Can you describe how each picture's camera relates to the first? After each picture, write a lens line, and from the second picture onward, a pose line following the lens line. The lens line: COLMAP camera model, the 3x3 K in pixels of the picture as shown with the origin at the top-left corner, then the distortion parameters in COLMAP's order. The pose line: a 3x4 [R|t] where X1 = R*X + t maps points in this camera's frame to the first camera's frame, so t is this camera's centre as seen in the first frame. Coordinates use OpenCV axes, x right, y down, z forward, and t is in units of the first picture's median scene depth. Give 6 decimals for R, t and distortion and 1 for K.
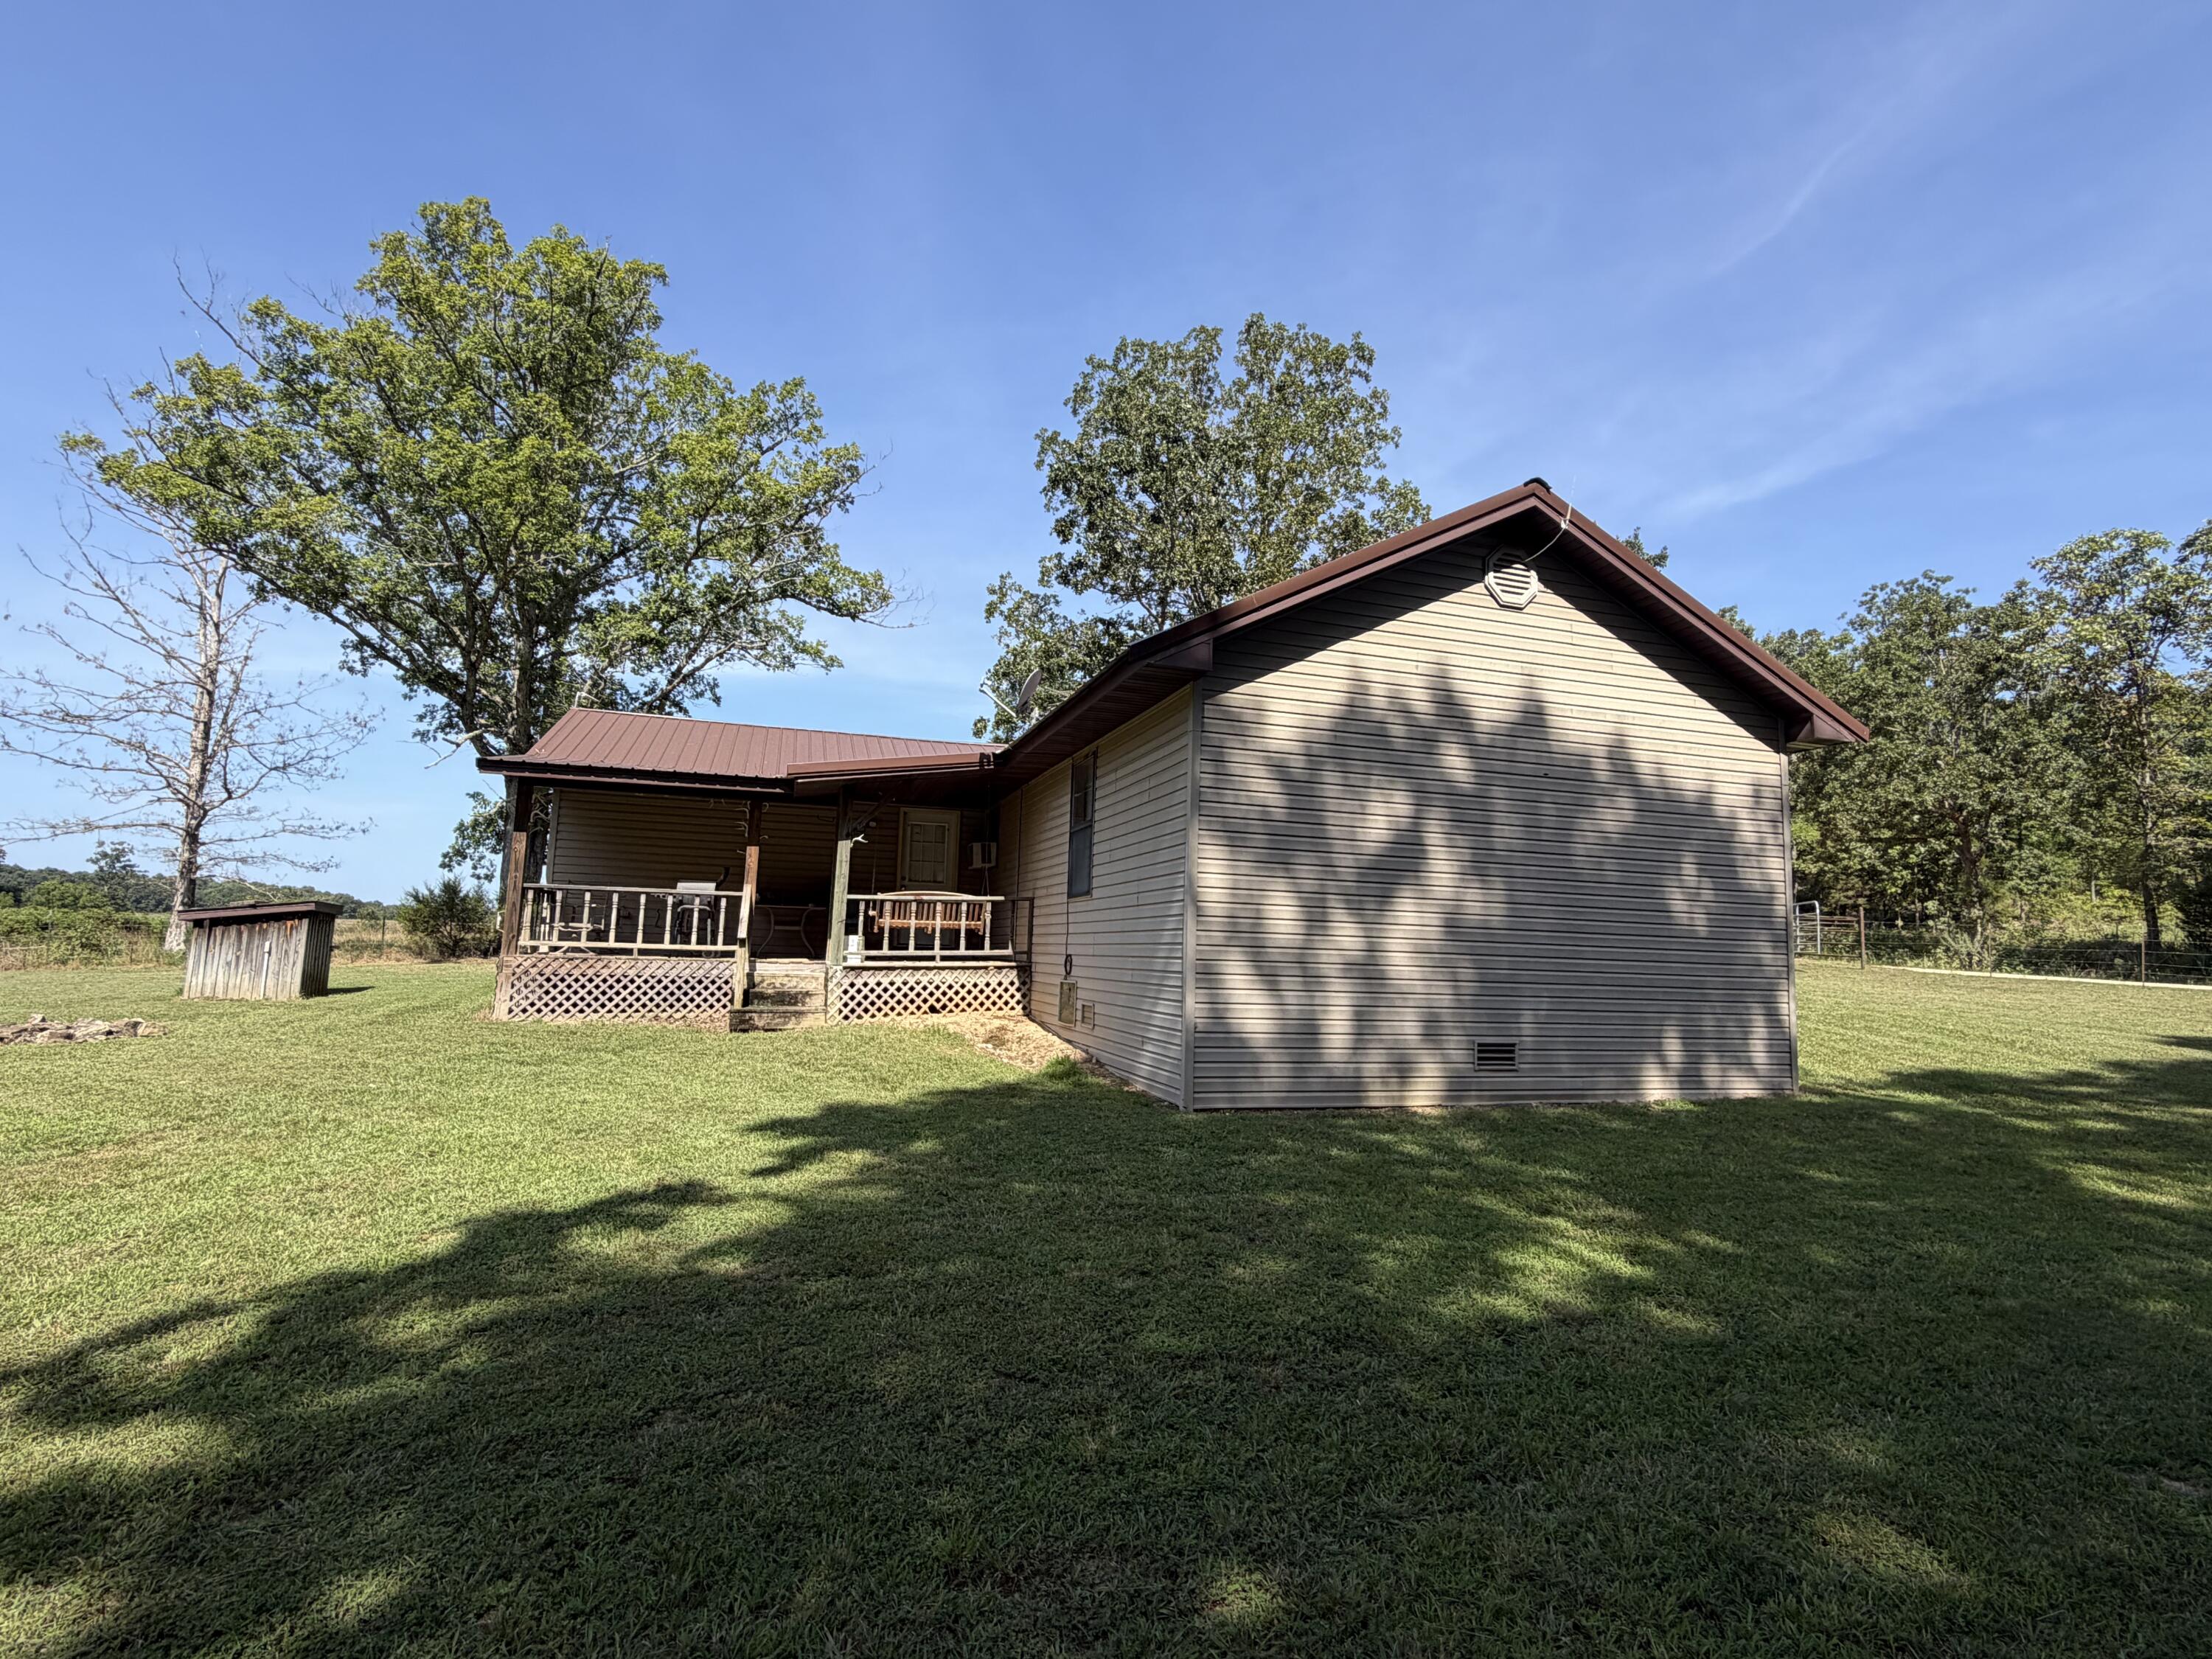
lens RADIAL K [[1083.5, 0, 1089.3], [0, 1083.5, 833.4], [0, 0, 1]] dist [0.000031, -0.000131]
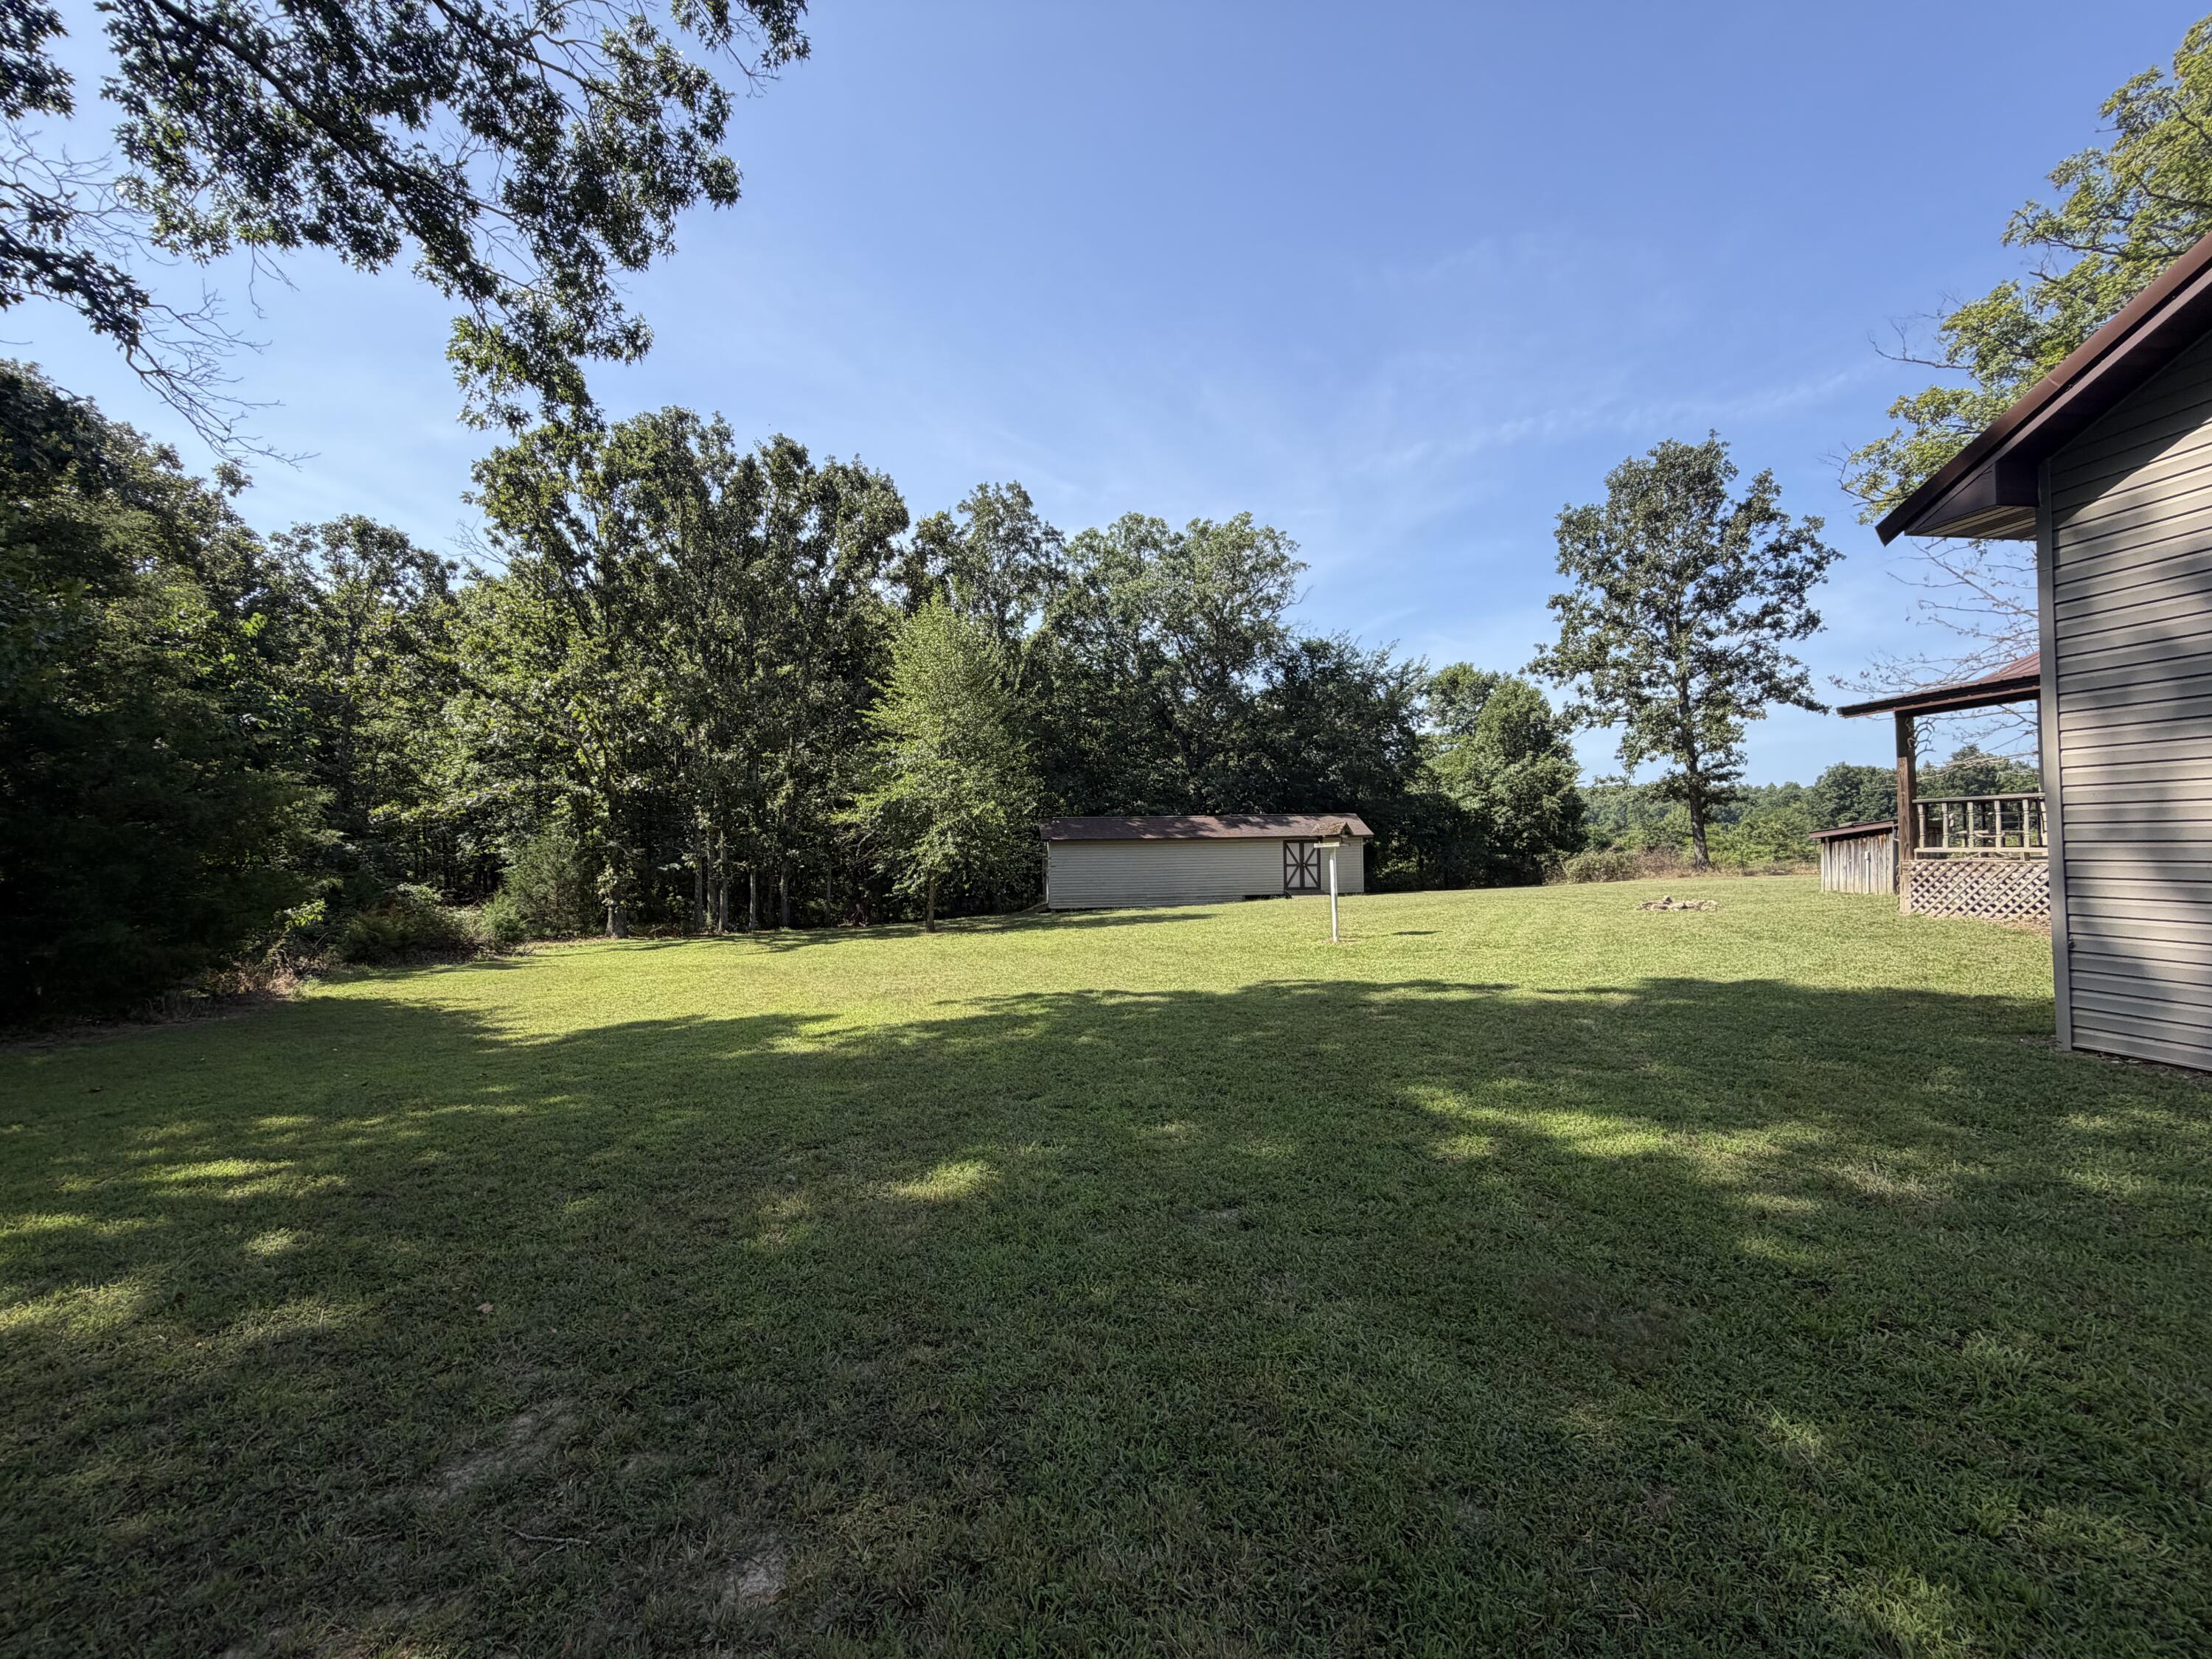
lens RADIAL K [[878.5, 0, 1093.3], [0, 878.5, 826.7], [0, 0, 1]] dist [0.000428, -0.001380]
pose [[-0.161182, -0.048714, -0.985722, 0.241659], [0.119175, 0.990512, -0.068437, 0.014706], [0.979703, -0.128504, -0.153847, 0.115821]]
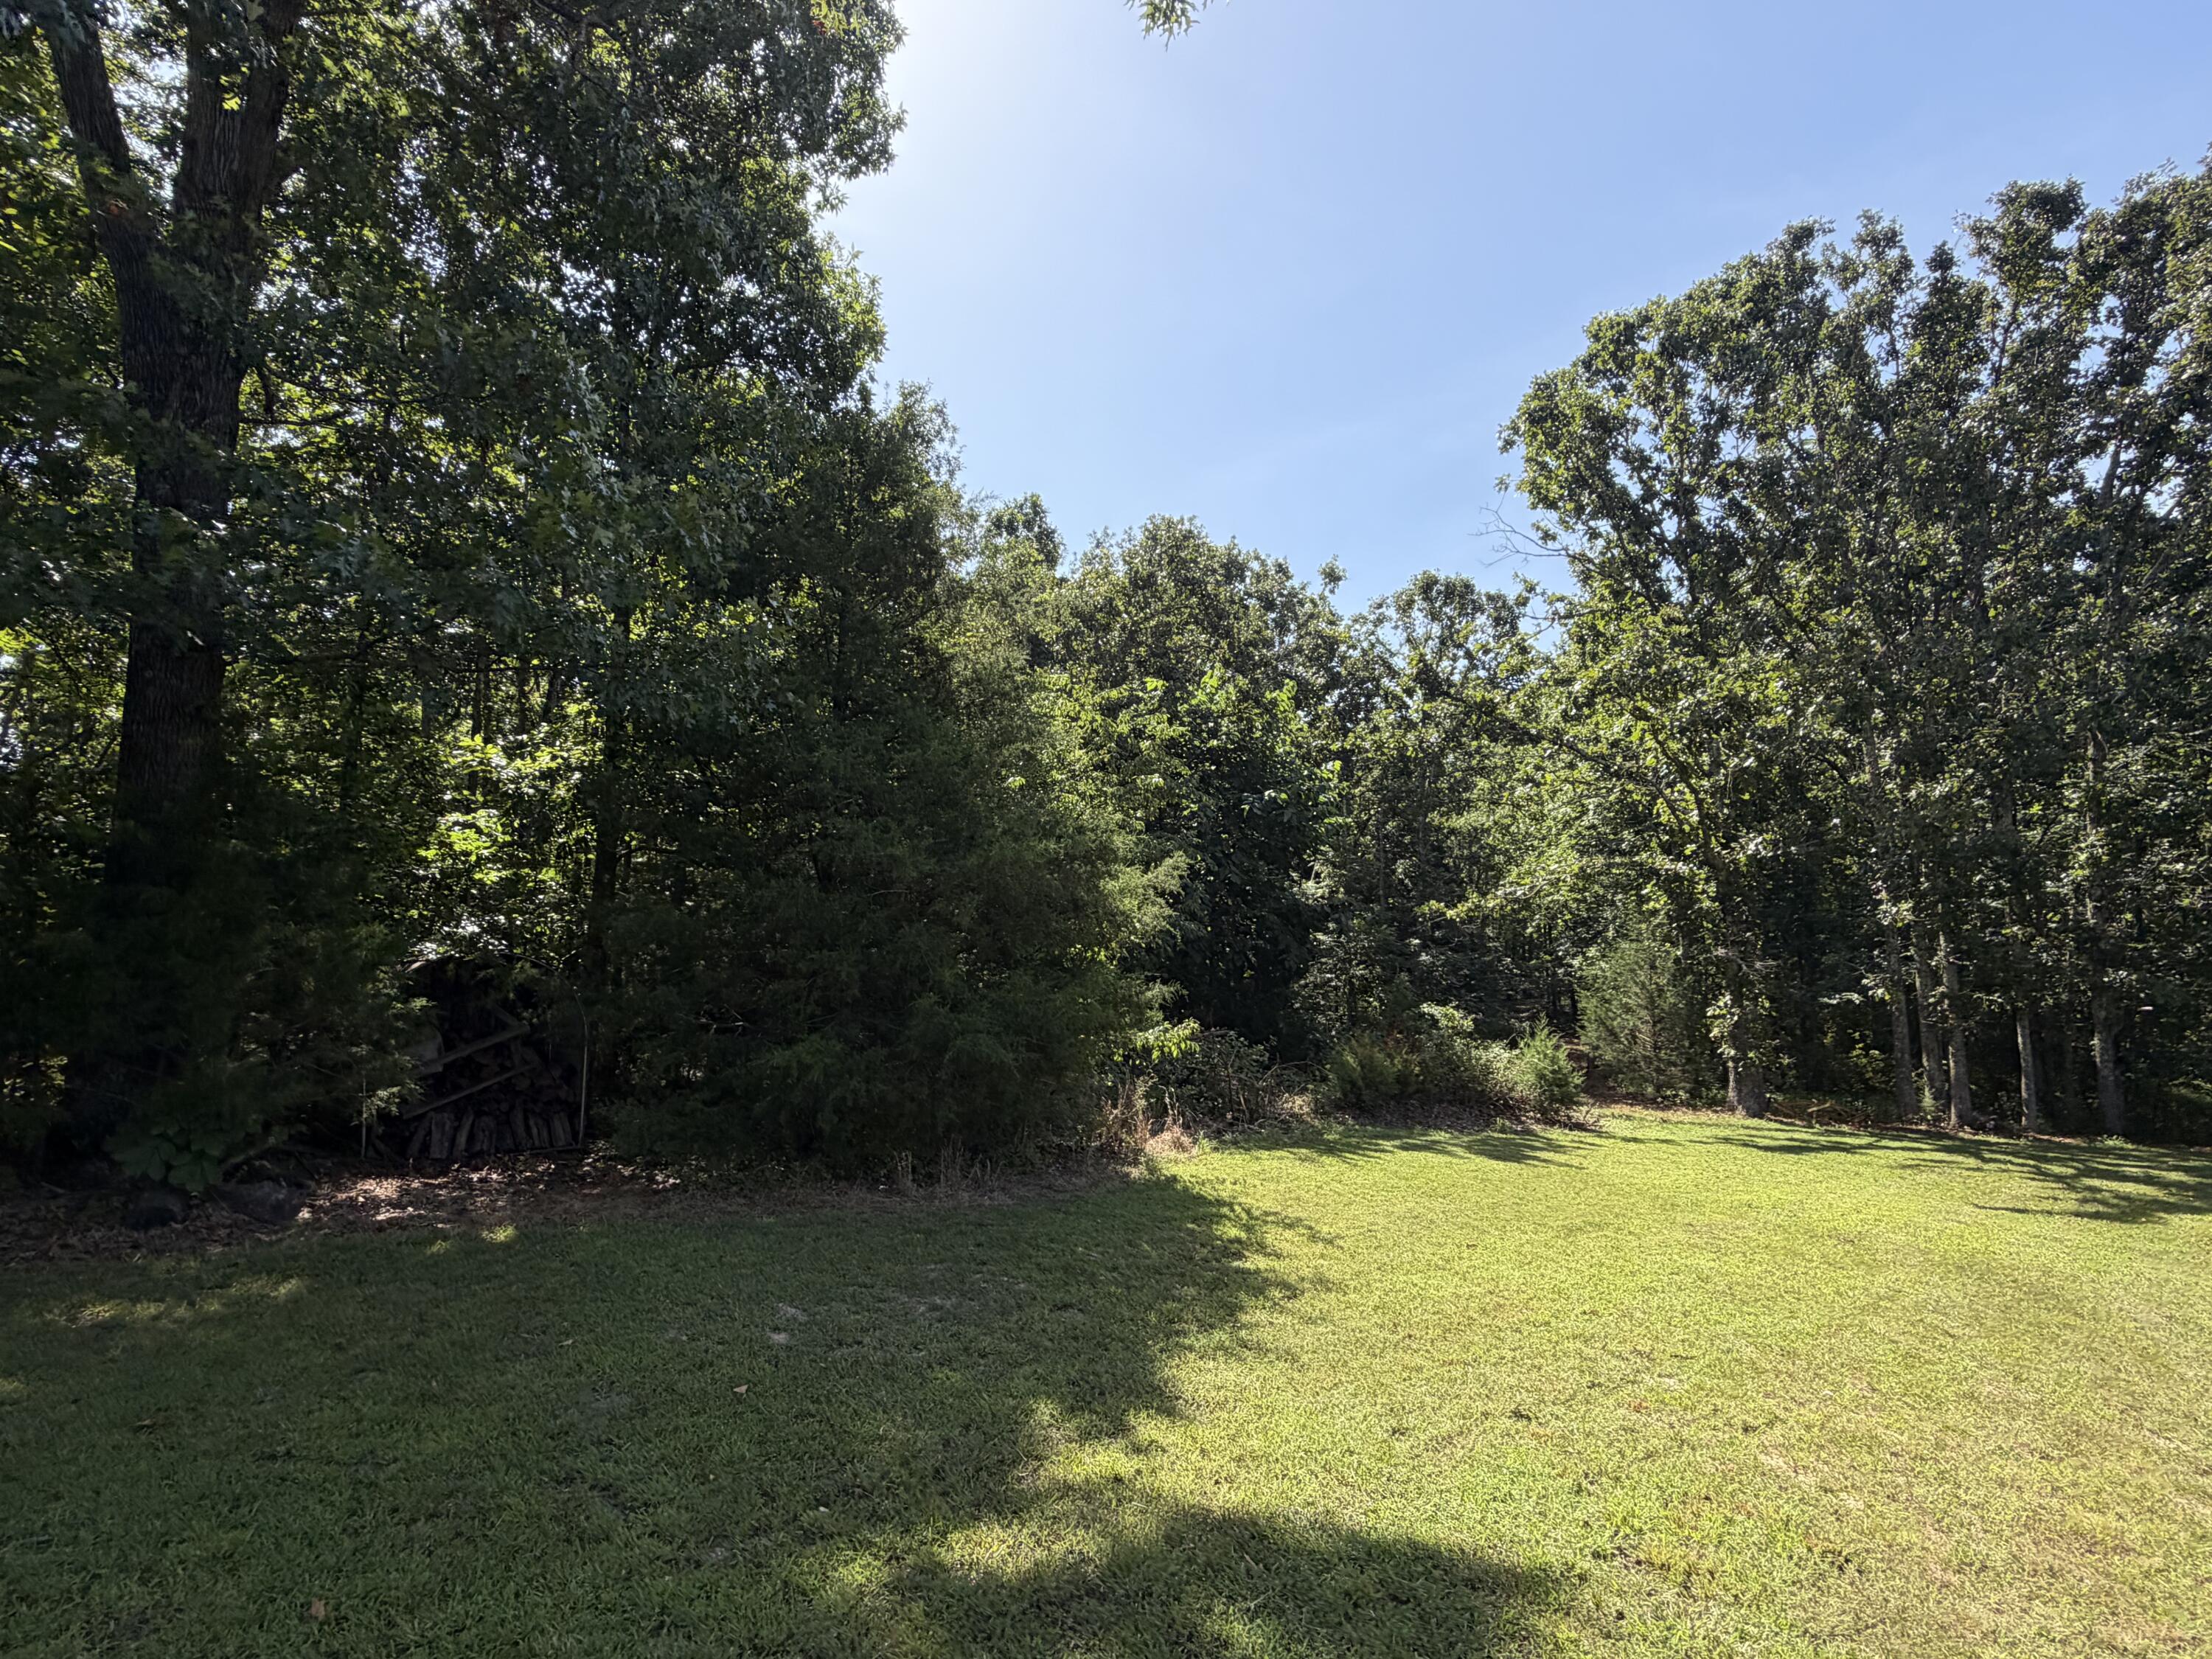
lens RADIAL K [[1083.5, 0, 1095.7], [0, 1083.5, 827.8], [0, 0, 1]] dist [0.000031, -0.000131]
pose [[-0.944952, -0.084385, -0.316140, -0.009066], [-0.004629, 0.969524, -0.244954, 0.000149], [0.327175, -0.230006, -0.916544, -0.020608]]
